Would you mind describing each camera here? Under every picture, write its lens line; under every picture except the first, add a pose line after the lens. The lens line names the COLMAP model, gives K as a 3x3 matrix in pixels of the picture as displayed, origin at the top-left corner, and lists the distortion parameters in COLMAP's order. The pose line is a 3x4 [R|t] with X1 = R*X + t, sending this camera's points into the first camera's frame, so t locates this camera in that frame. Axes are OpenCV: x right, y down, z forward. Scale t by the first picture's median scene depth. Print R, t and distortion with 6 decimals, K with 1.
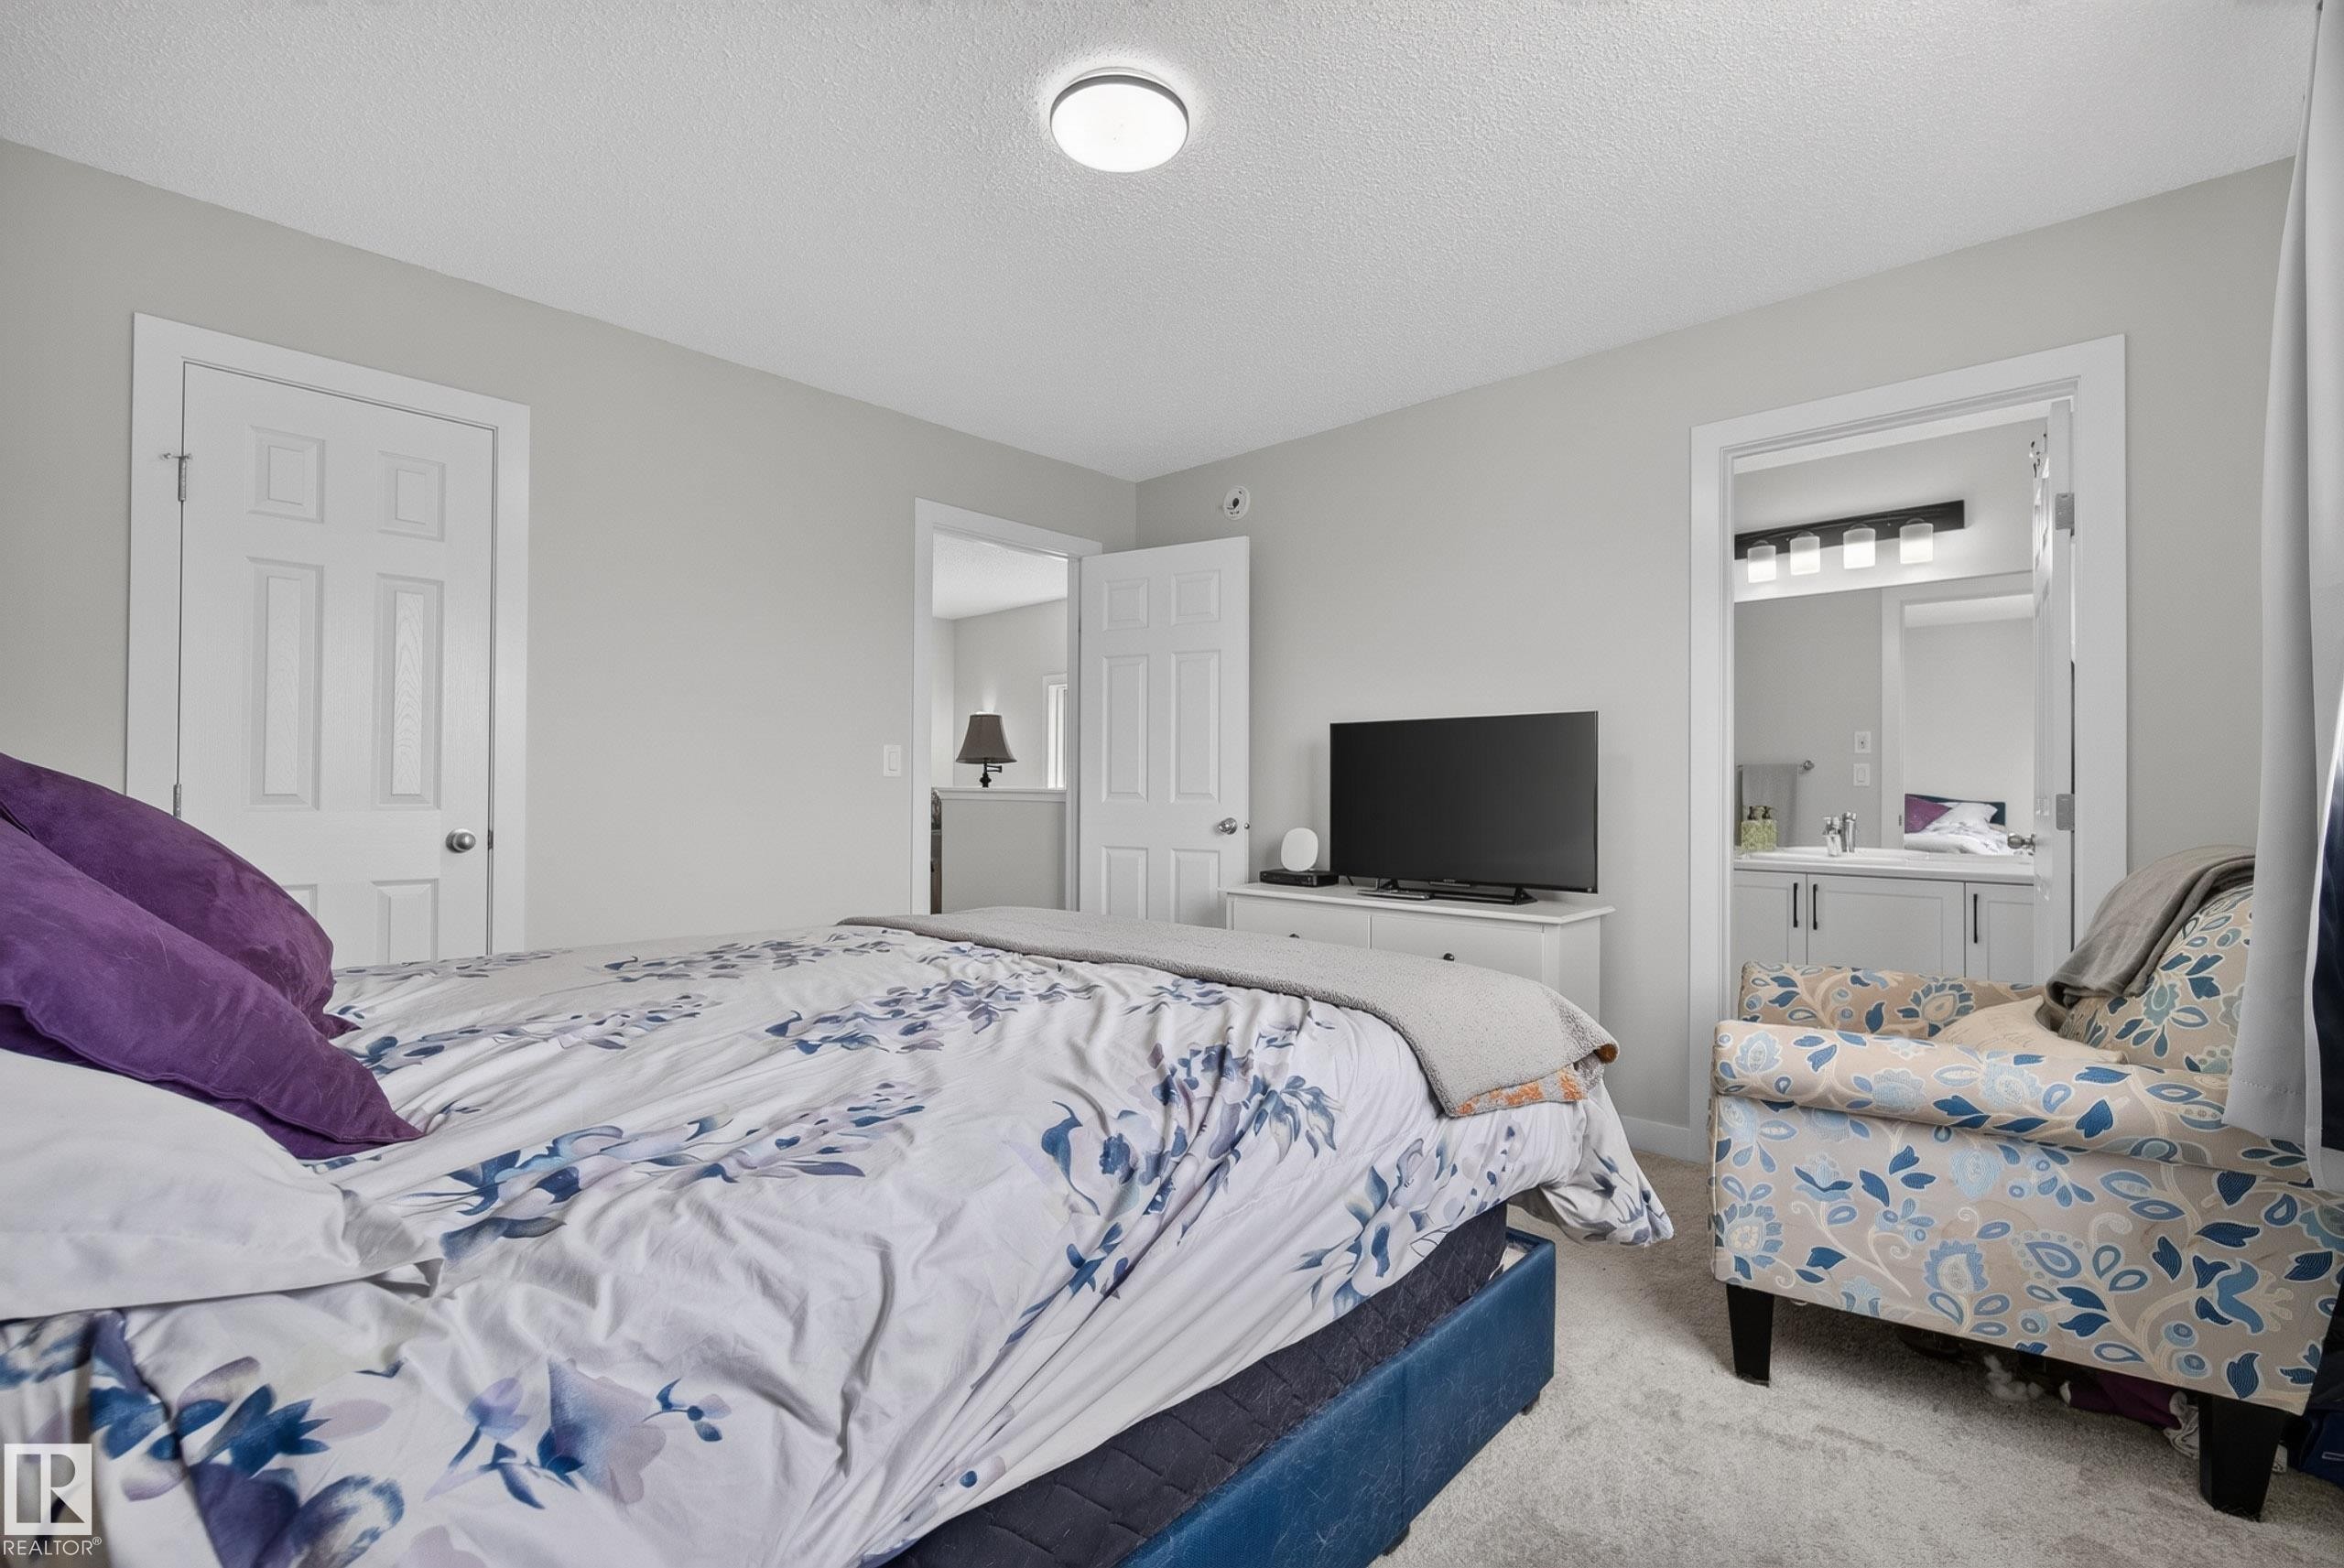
lens RADIAL K [[1021.3, 0, 1163.3], [0, 1021.3, 786.3], [0, 0, 1]] dist [-0.002887, 0.000819]
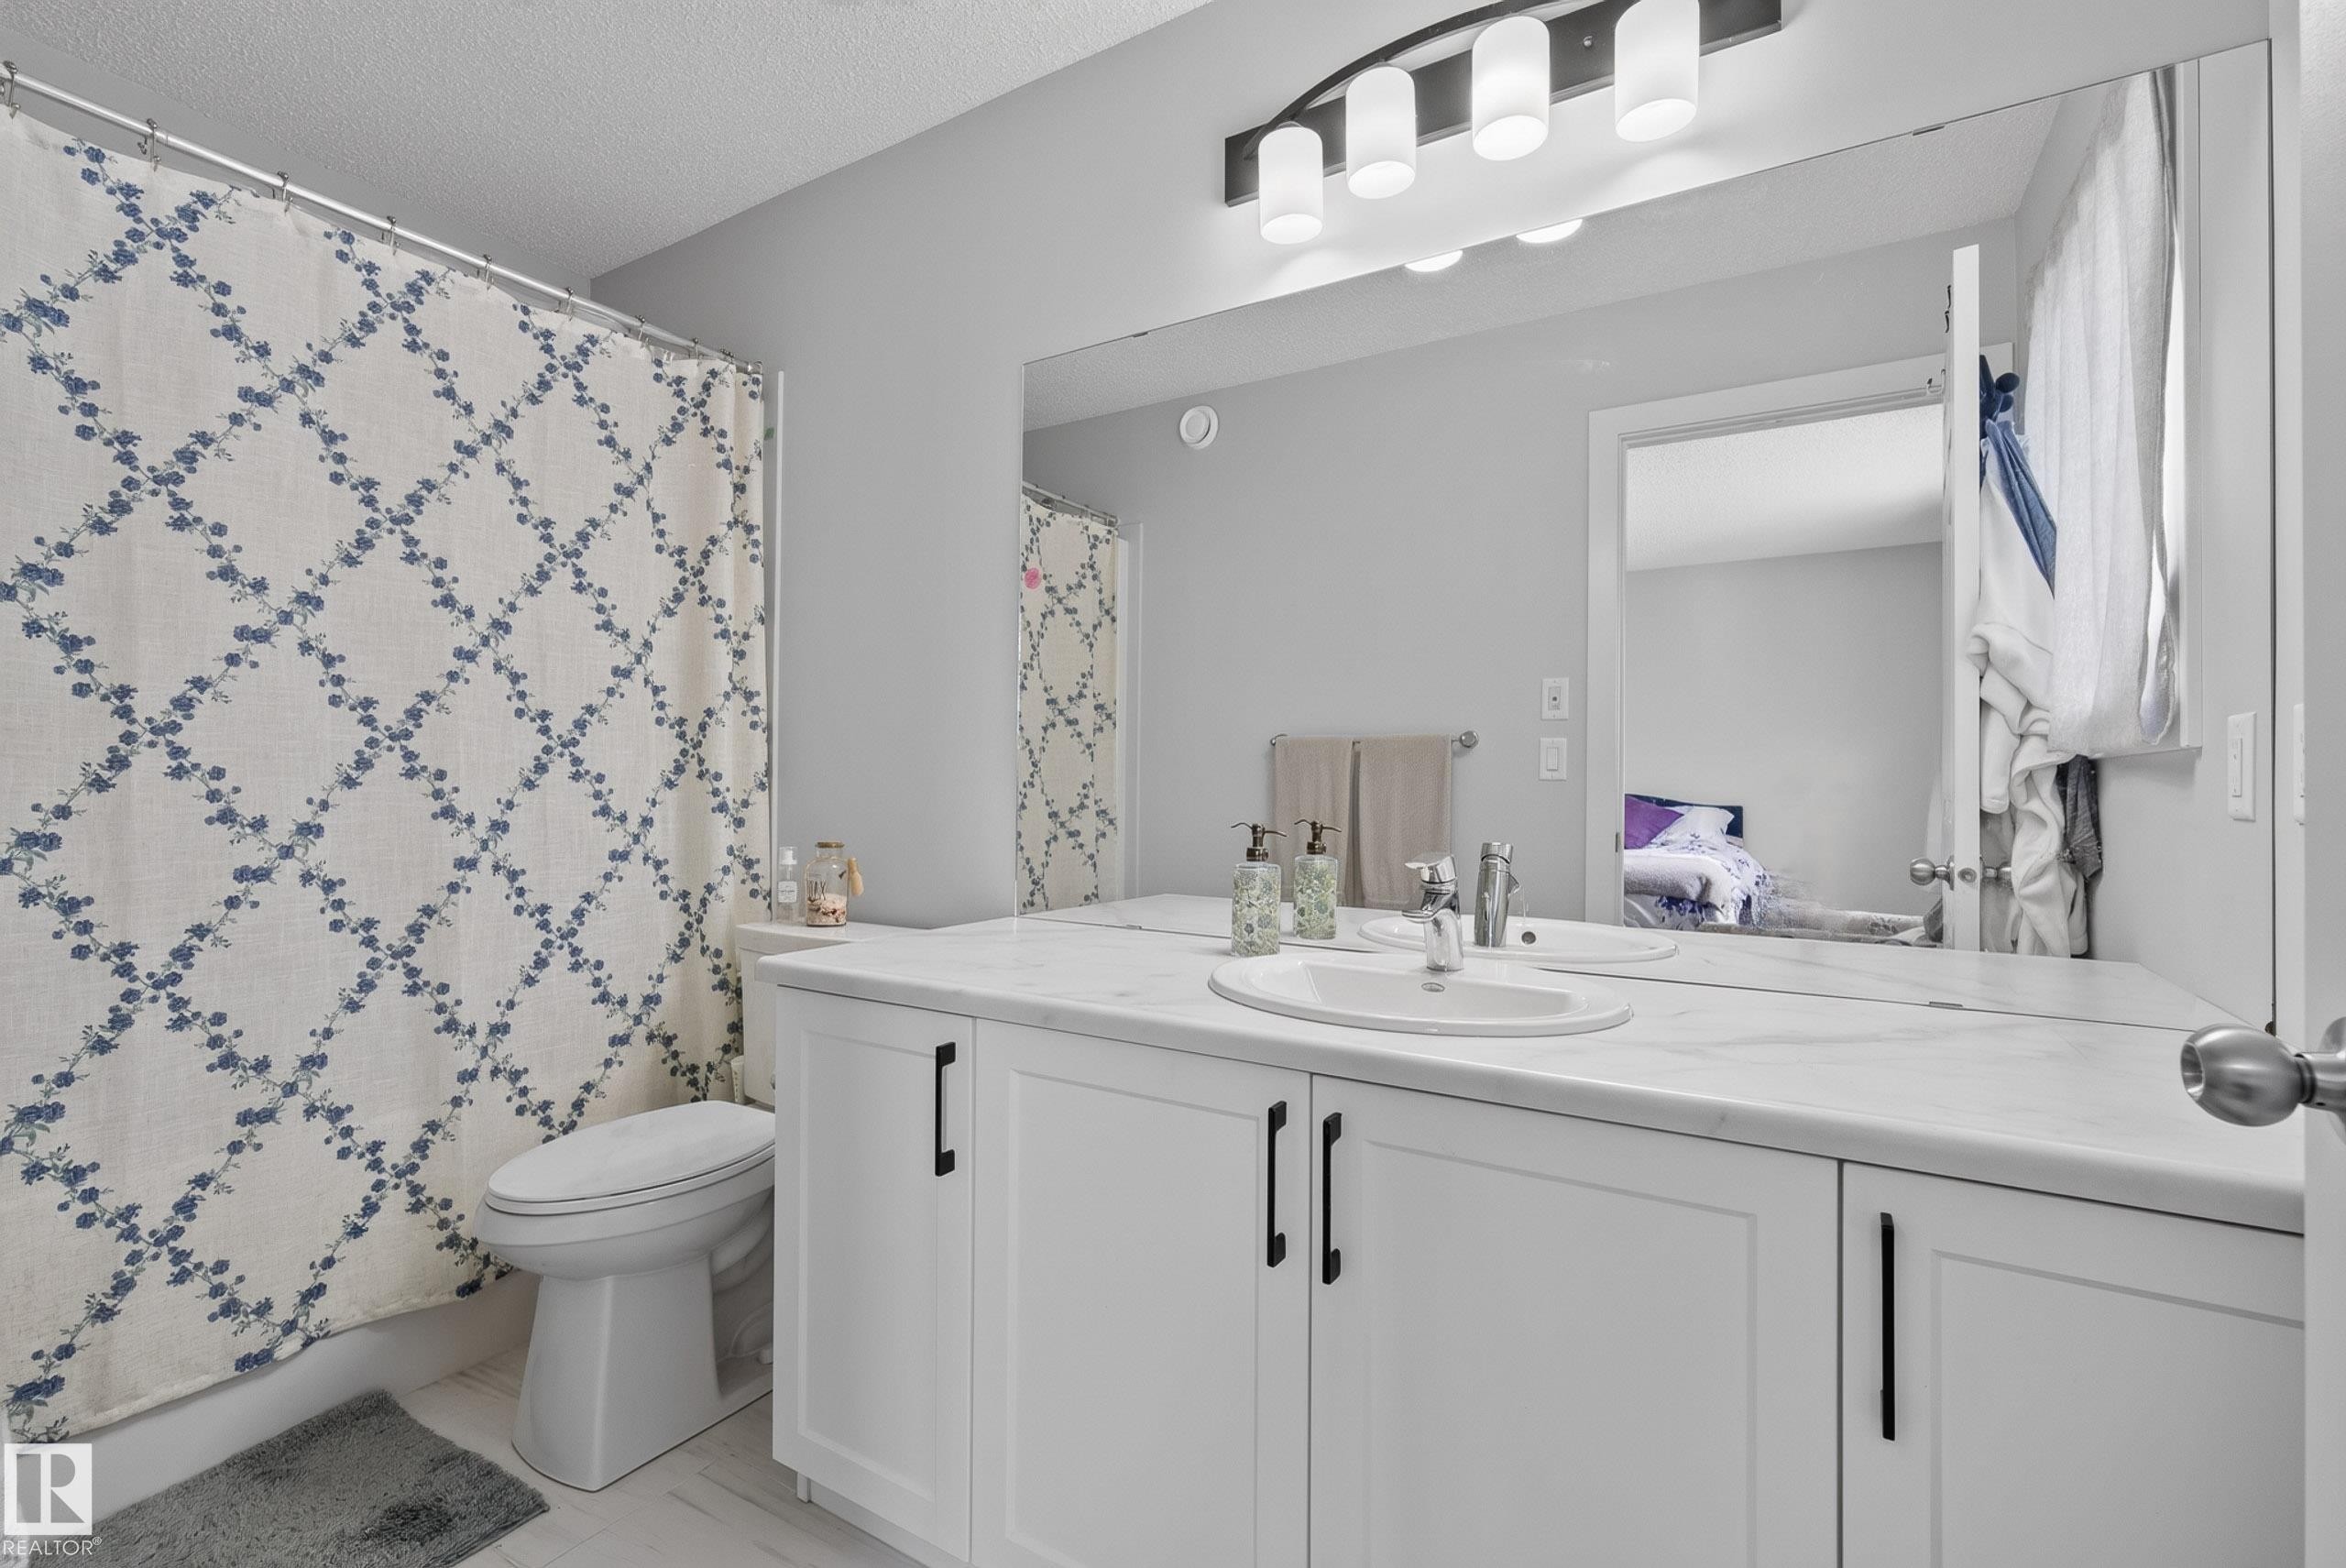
lens RADIAL K [[1022.3, 0, 1180.3], [0, 1022.3, 783.5], [0, 0, 1]] dist [-0.002887, 0.000819]
pose [[0.976634, 0.007111, 0.214791, 0.265385], [-0.007024, 0.999975, -0.001167, 0.002849], [-0.214794, -0.000369, 0.976659, 0.363998]]
